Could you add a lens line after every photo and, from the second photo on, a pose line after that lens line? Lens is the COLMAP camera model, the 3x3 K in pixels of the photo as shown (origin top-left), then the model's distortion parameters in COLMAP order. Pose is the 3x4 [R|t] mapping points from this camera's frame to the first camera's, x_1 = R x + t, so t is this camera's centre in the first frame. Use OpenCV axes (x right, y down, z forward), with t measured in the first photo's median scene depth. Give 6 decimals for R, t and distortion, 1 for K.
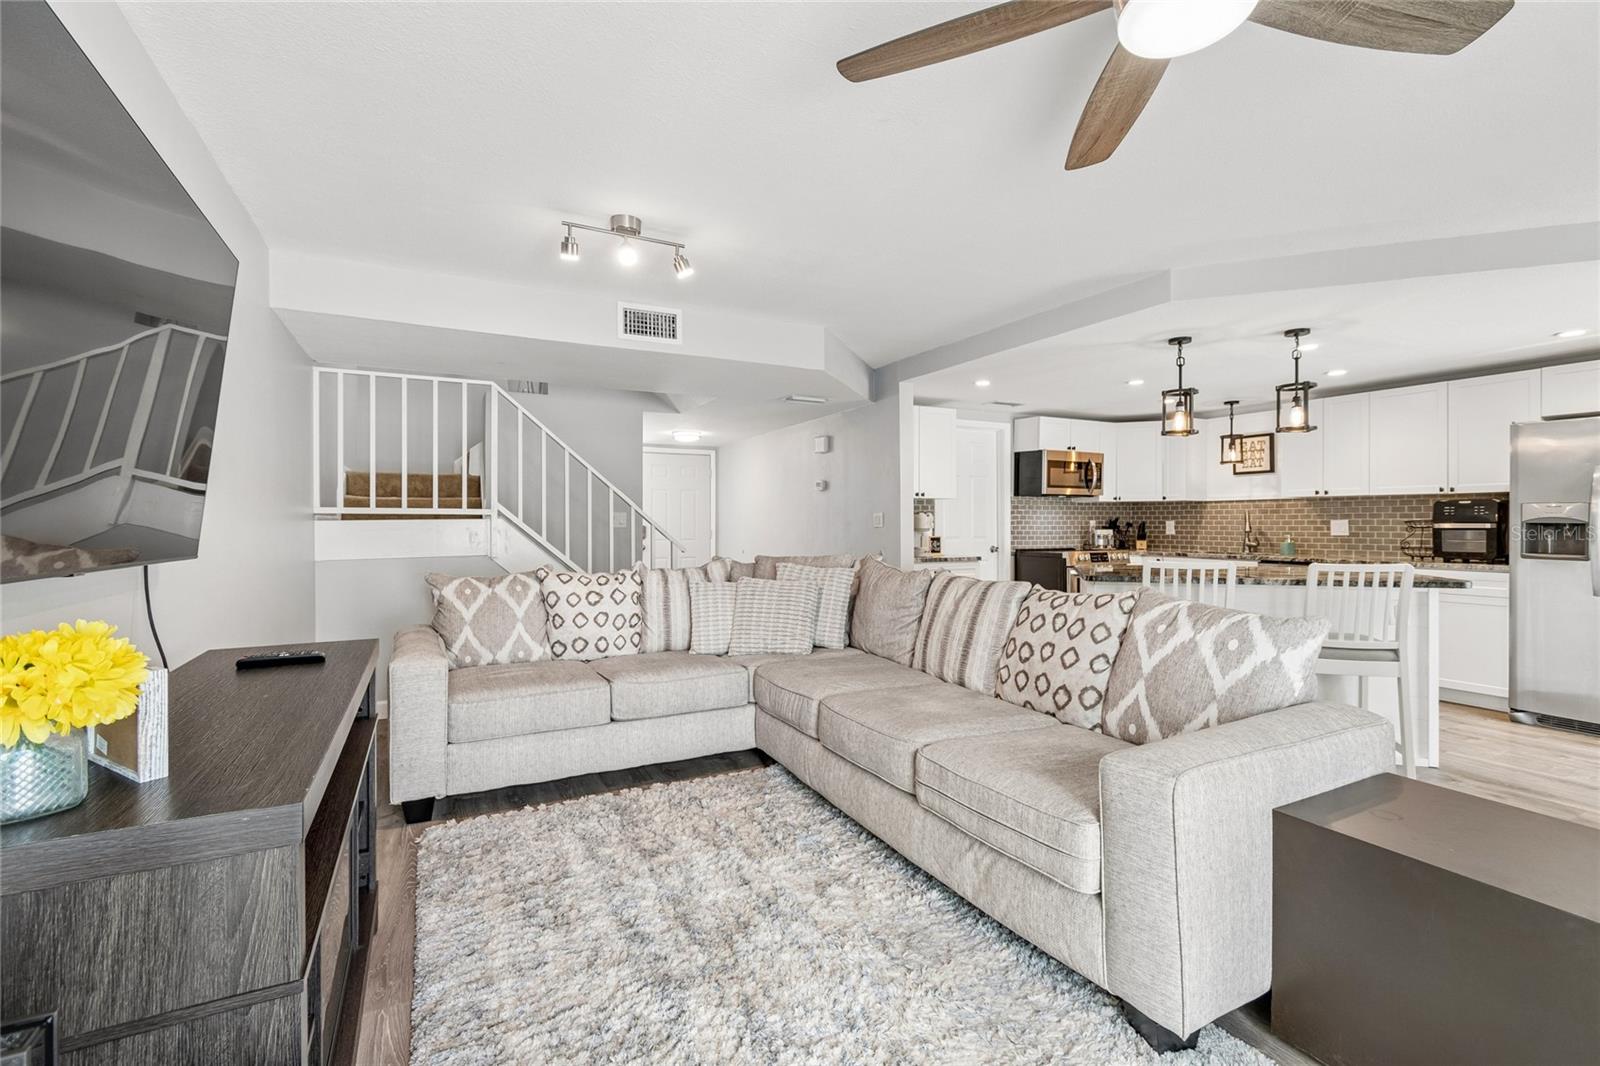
lens RADIAL K [[704.6, 0, 798.5], [0, 704.6, 525.7], [0, 0, 1]] dist [0.000430, -0.000787]
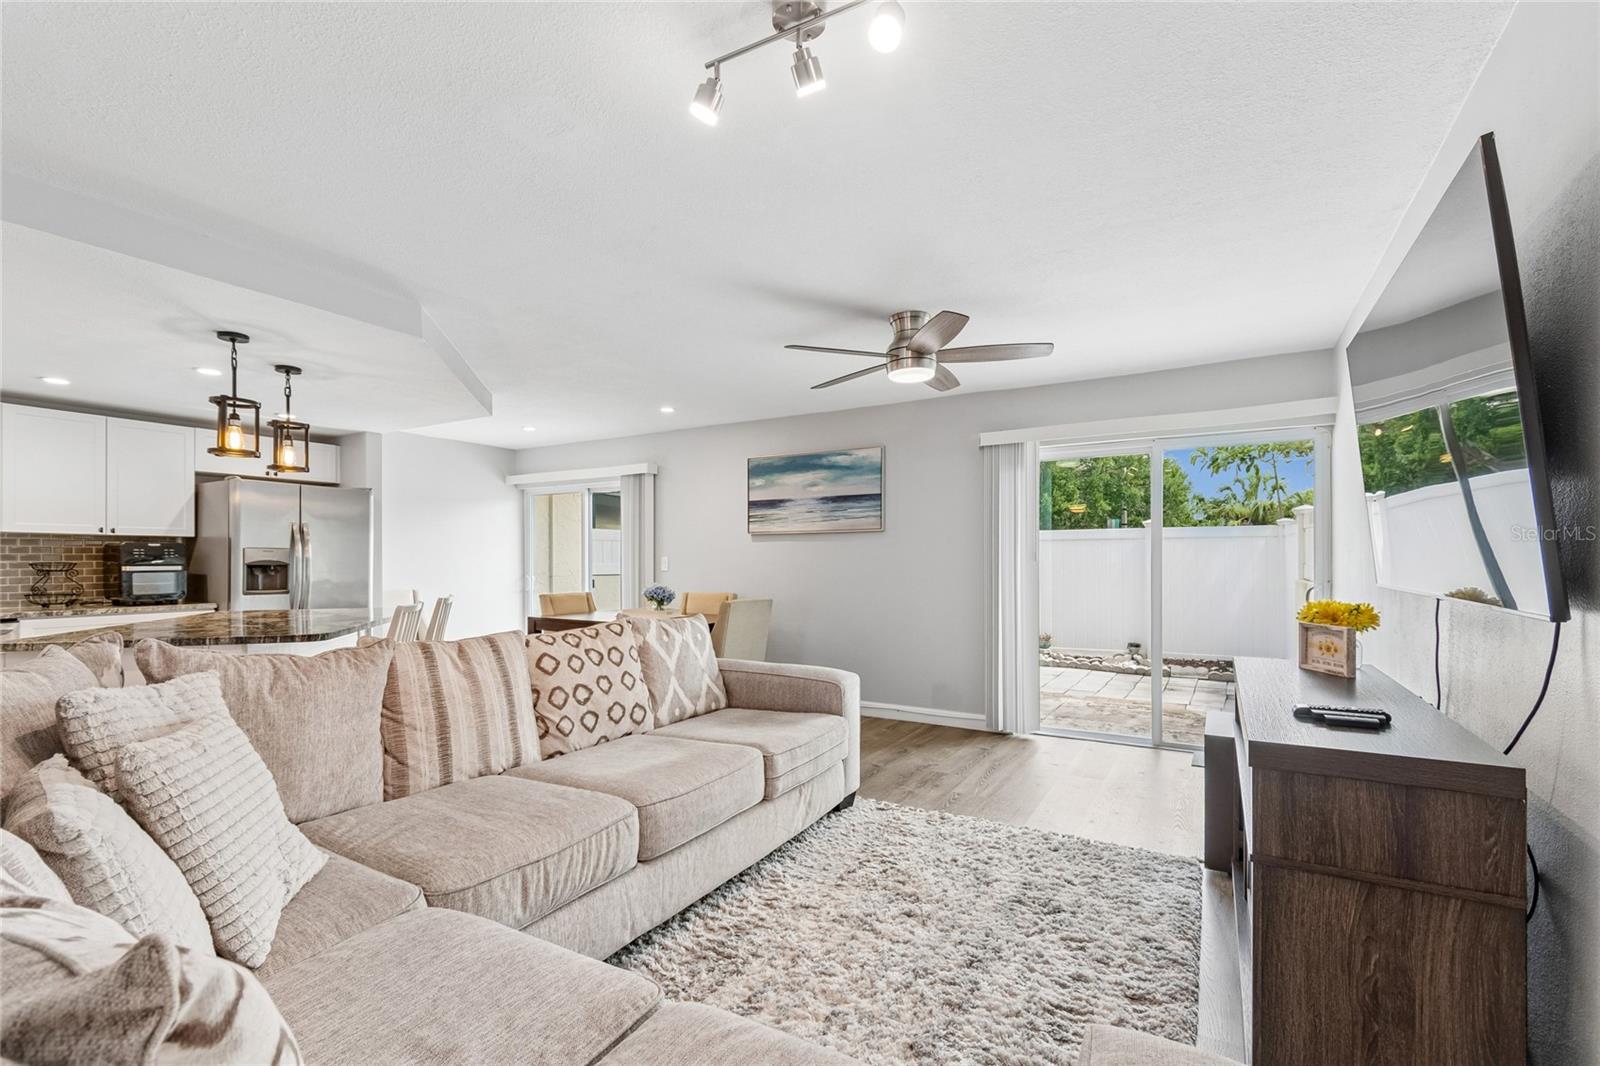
lens RADIAL K [[715.6, 0, 800.9], [0, 715.6, 561.8], [0, 0, 1]] dist [0.002445, 0.000337]
pose [[-0.550262, 0.000150, 0.834992, -0.470173], [0.007396, 0.999962, 0.004694, -0.007925], [-0.834959, 0.008759, -0.550242, 0.870284]]
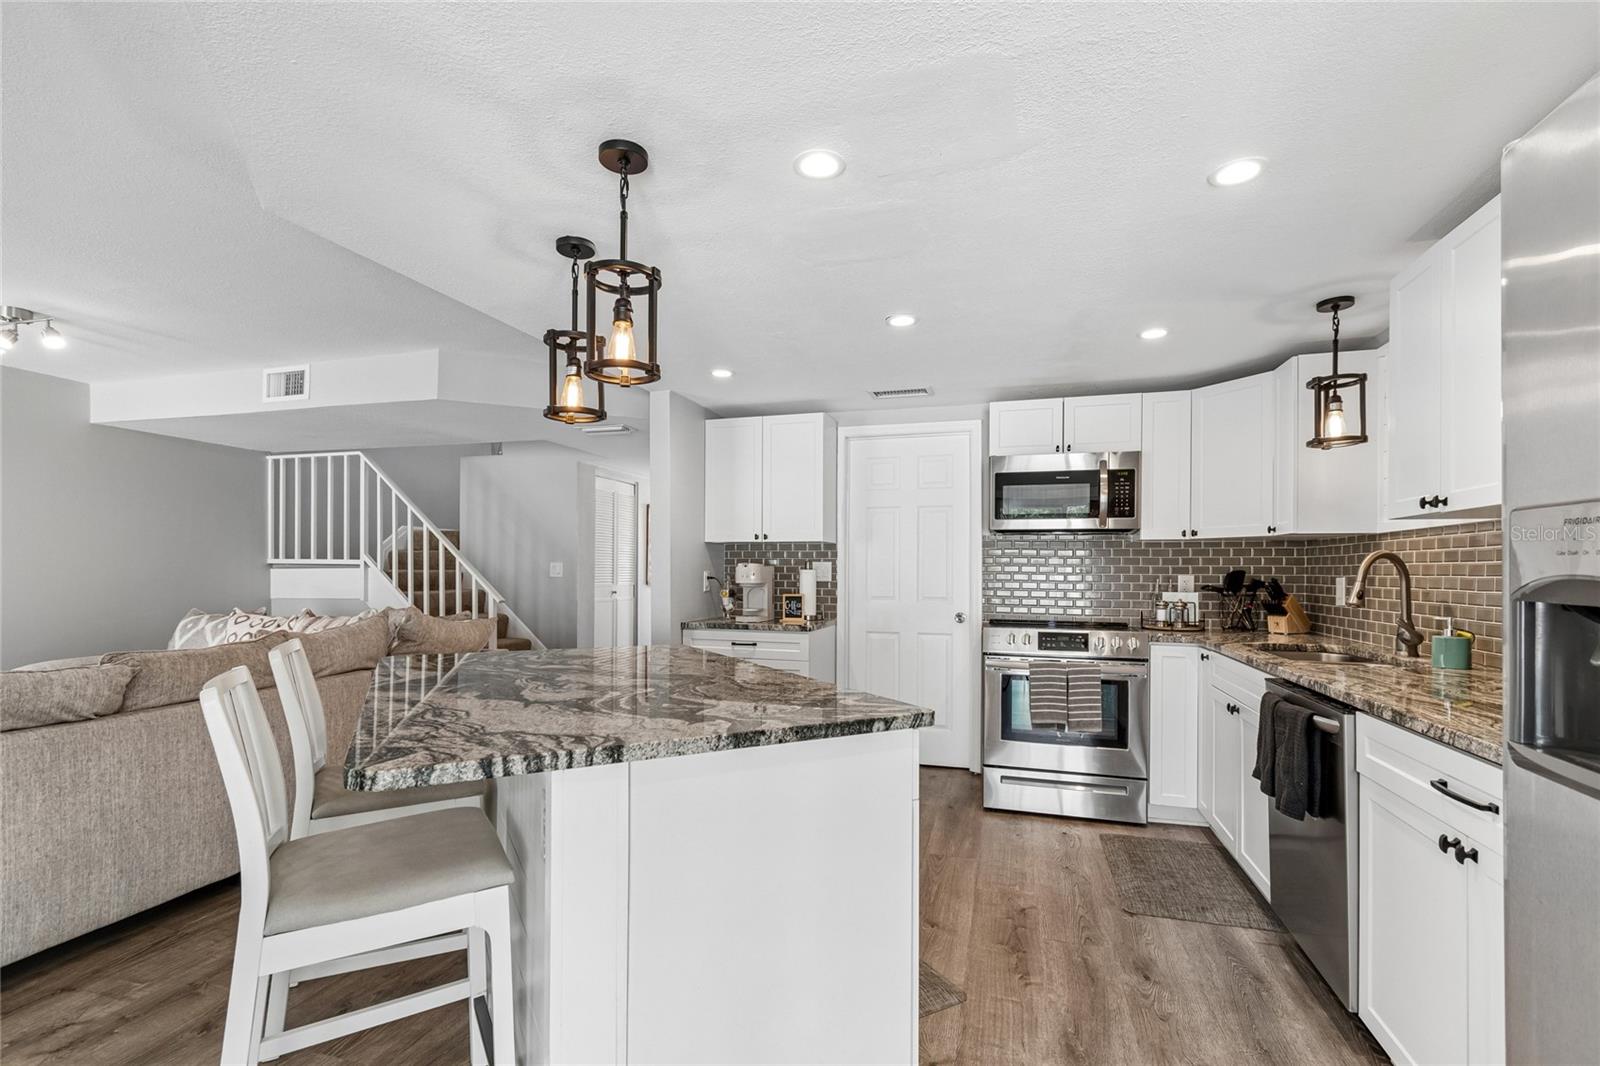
lens RADIAL K [[721.1, 0, 794.8], [0, 721.1, 566.8], [0, 0, 1]] dist [0.001772, -0.000205]
pose [[0.729607, 0.001946, -0.683864, 1.004388], [-0.010708, 0.999906, -0.008579, -0.009873], [0.683783, 0.013582, 0.729559, 0.674702]]
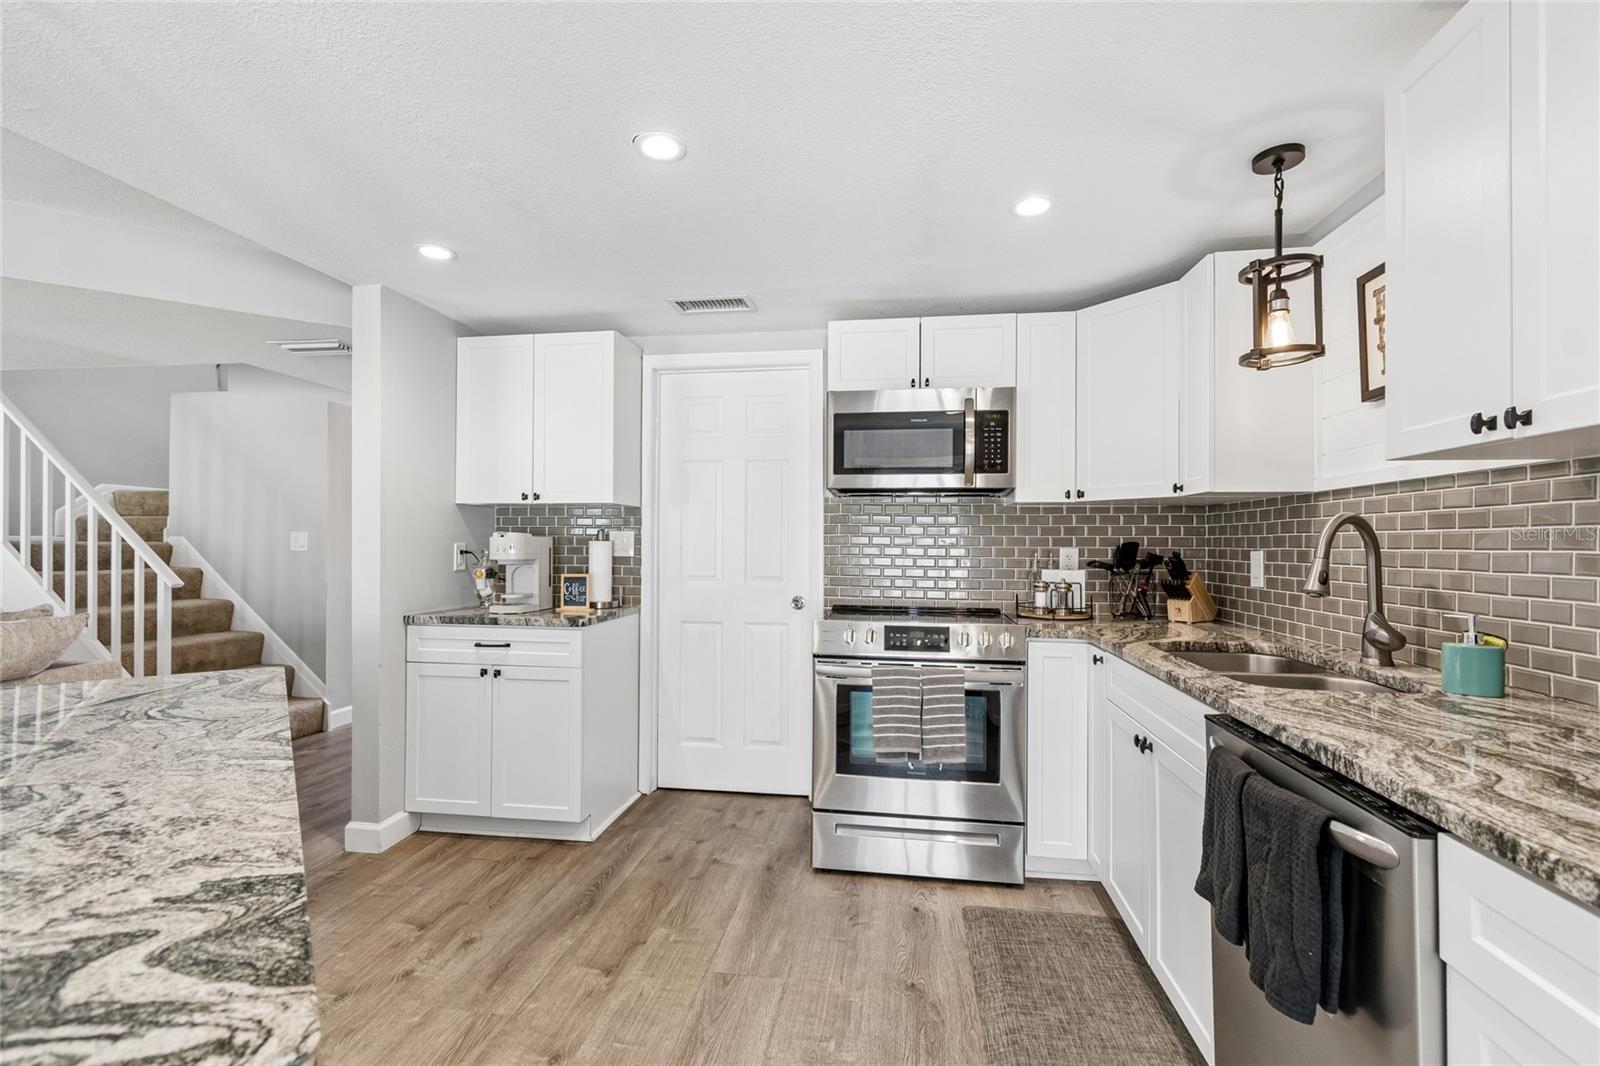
lens RADIAL K [[703.9, 0, 800.0], [0, 703.9, 533.0], [0, 0, 1]] dist [0.002494, 0.000083]
pose [[0.823208, -0.002607, -0.567733, 0.917265], [-0.010251, 0.999758, -0.019455, -0.011085], [0.567647, 0.021836, 0.822983, 0.951639]]
